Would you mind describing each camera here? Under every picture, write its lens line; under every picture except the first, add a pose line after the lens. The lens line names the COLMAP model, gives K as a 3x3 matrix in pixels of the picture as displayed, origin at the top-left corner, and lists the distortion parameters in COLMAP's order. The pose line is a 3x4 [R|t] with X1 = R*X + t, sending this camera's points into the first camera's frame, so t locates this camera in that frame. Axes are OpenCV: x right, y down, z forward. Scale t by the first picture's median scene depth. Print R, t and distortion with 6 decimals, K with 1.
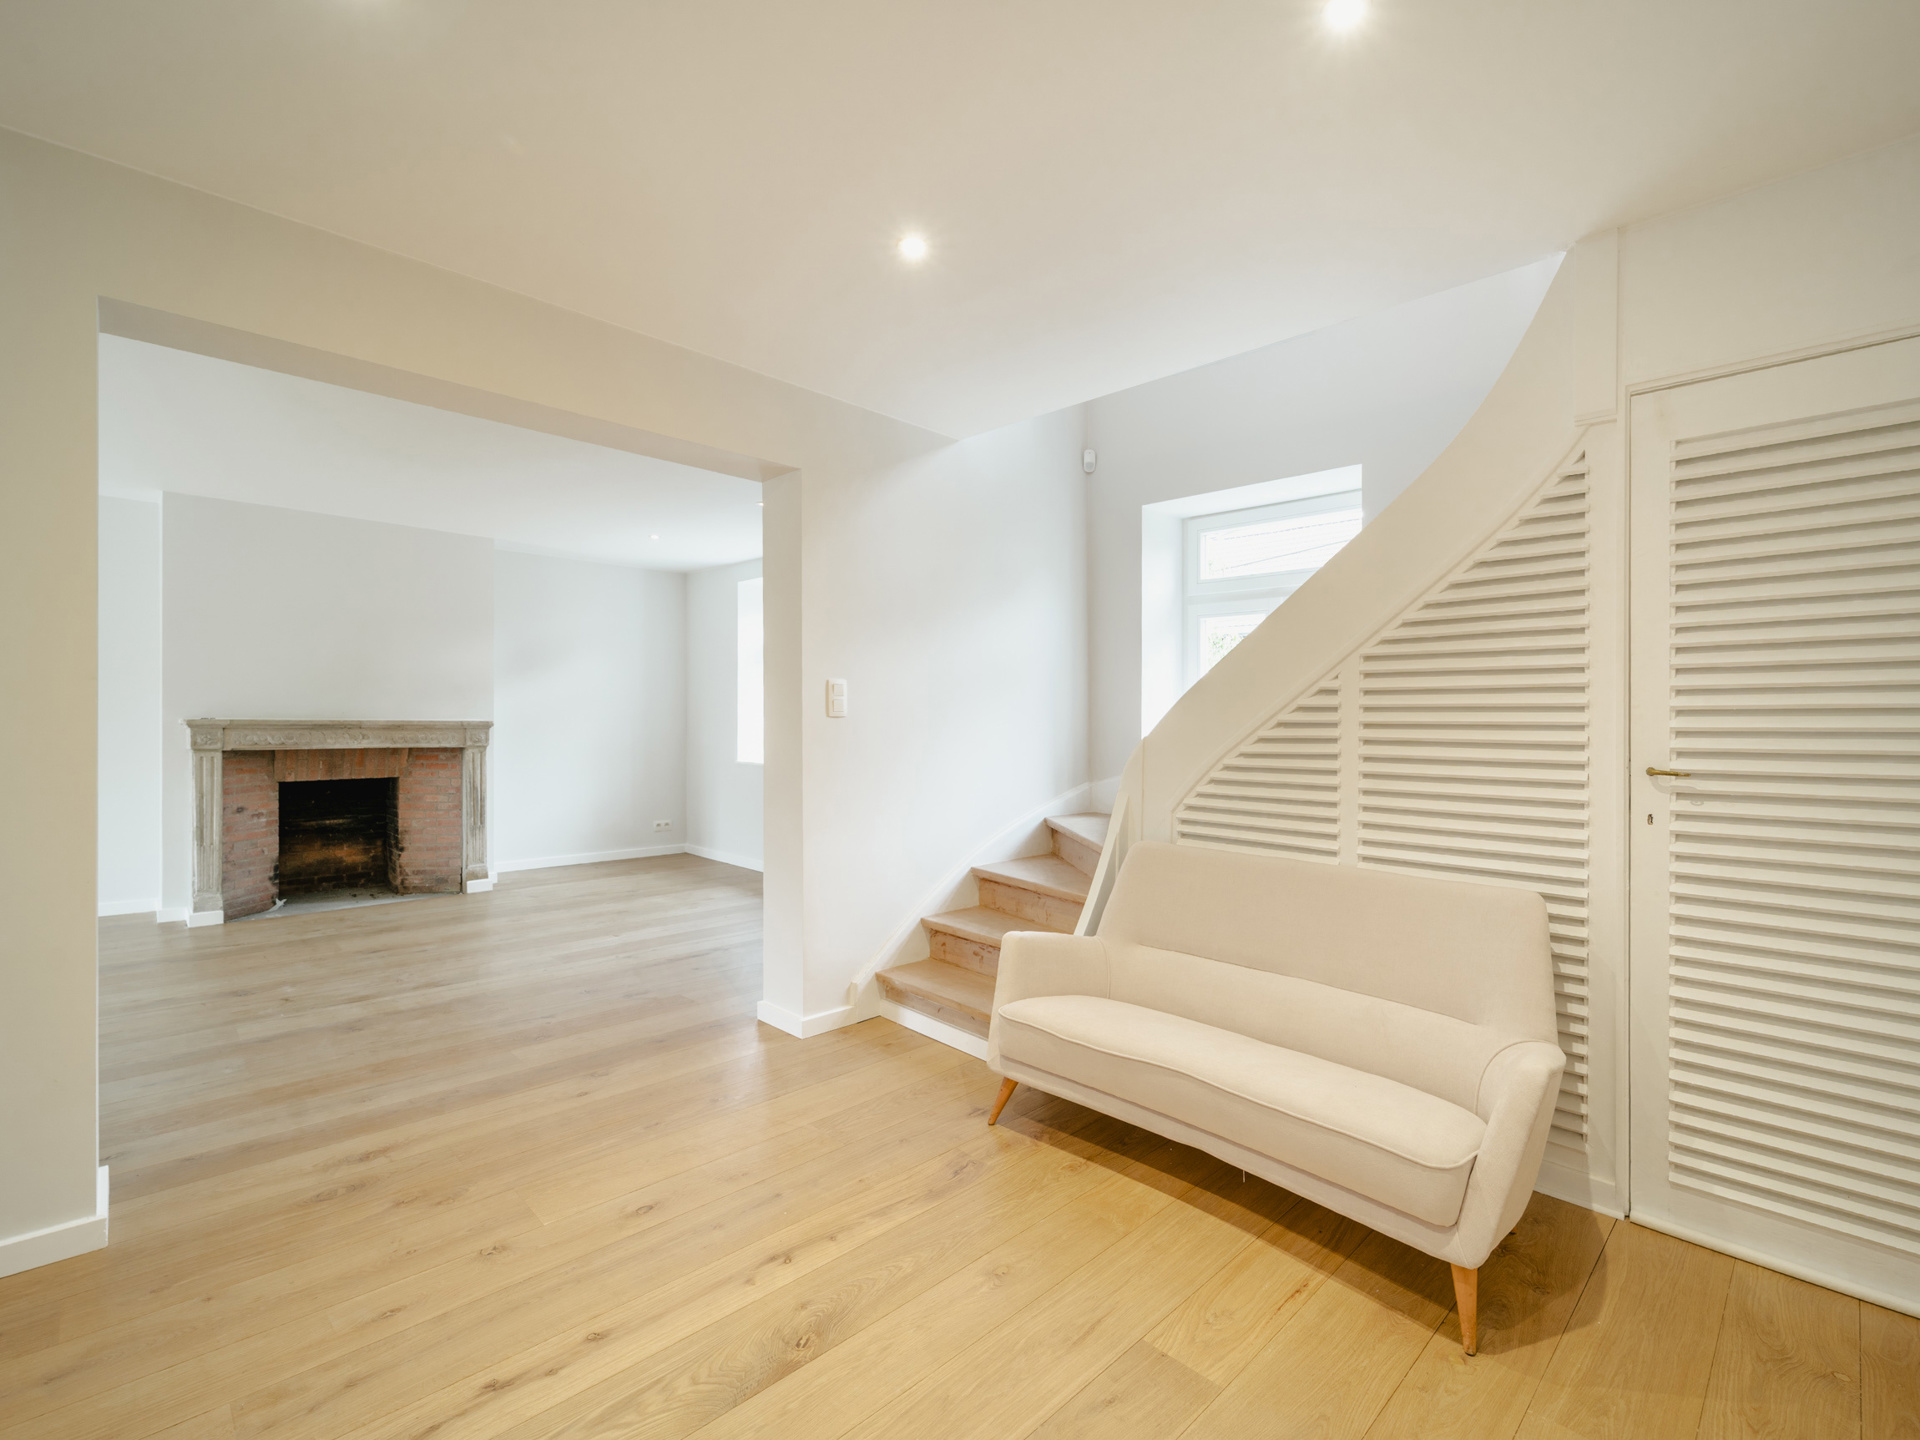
lens RADIAL K [[863.1, 0, 1053.9], [0, 863.1, 731.0], [0, 0, 1]] dist [-0.006431, -0.000916]
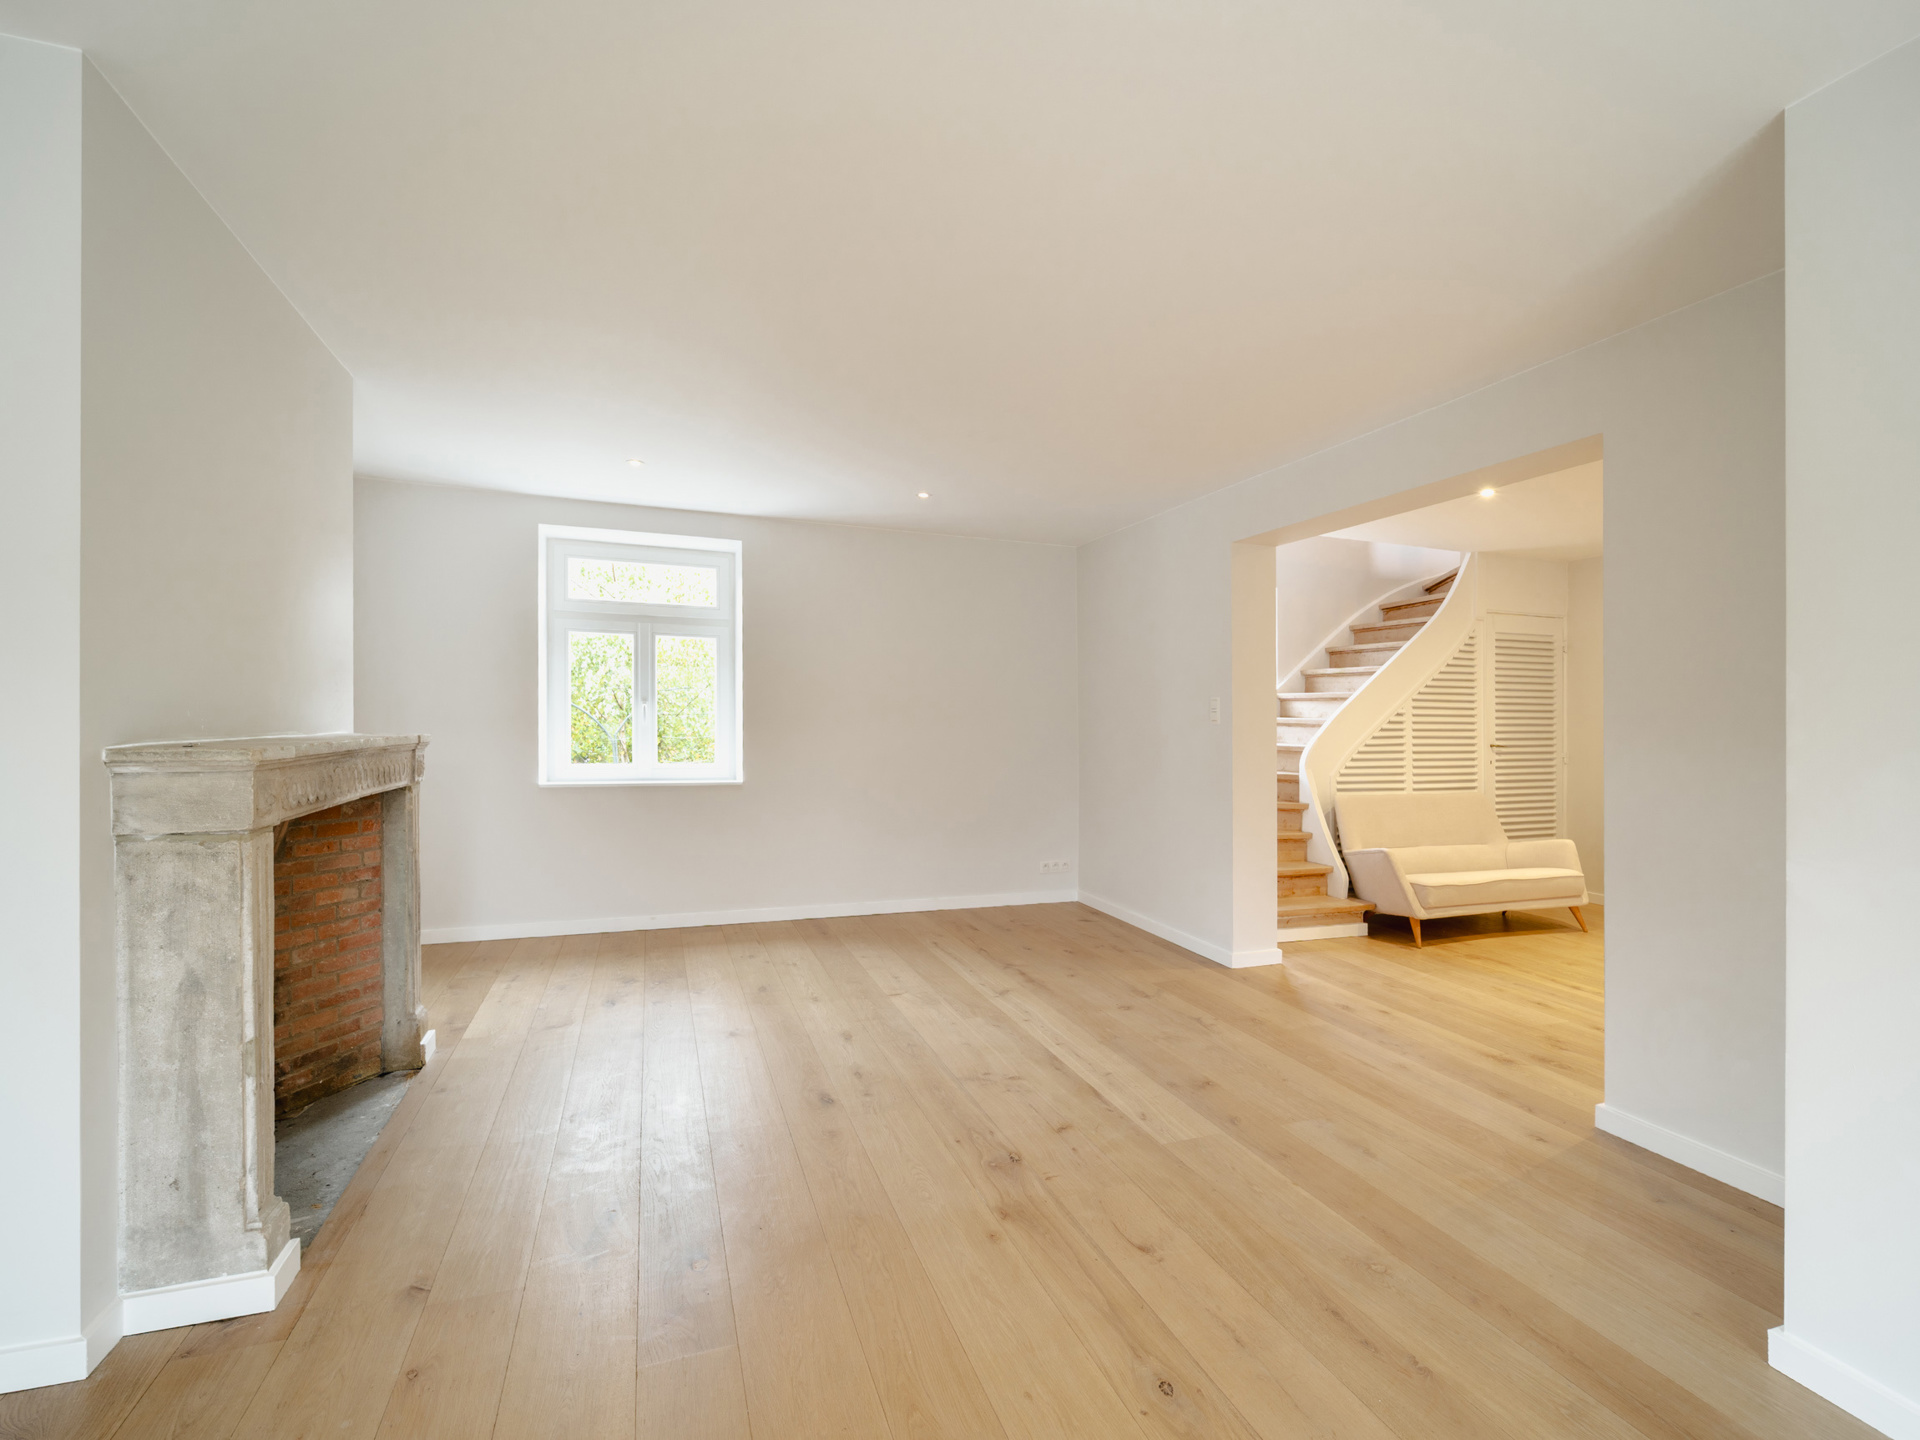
lens RADIAL K [[846.2, 0, 972.9], [0, 846.2, 712.7], [0, 0, 1]] dist [0.002027, 0.000171]
pose [[0.460731, 0.002426, 0.887536, -1.113931], [0.004016, 0.999980, -0.004818, -0.024062], [-0.887531, 0.005784, 0.460712, 0.526079]]
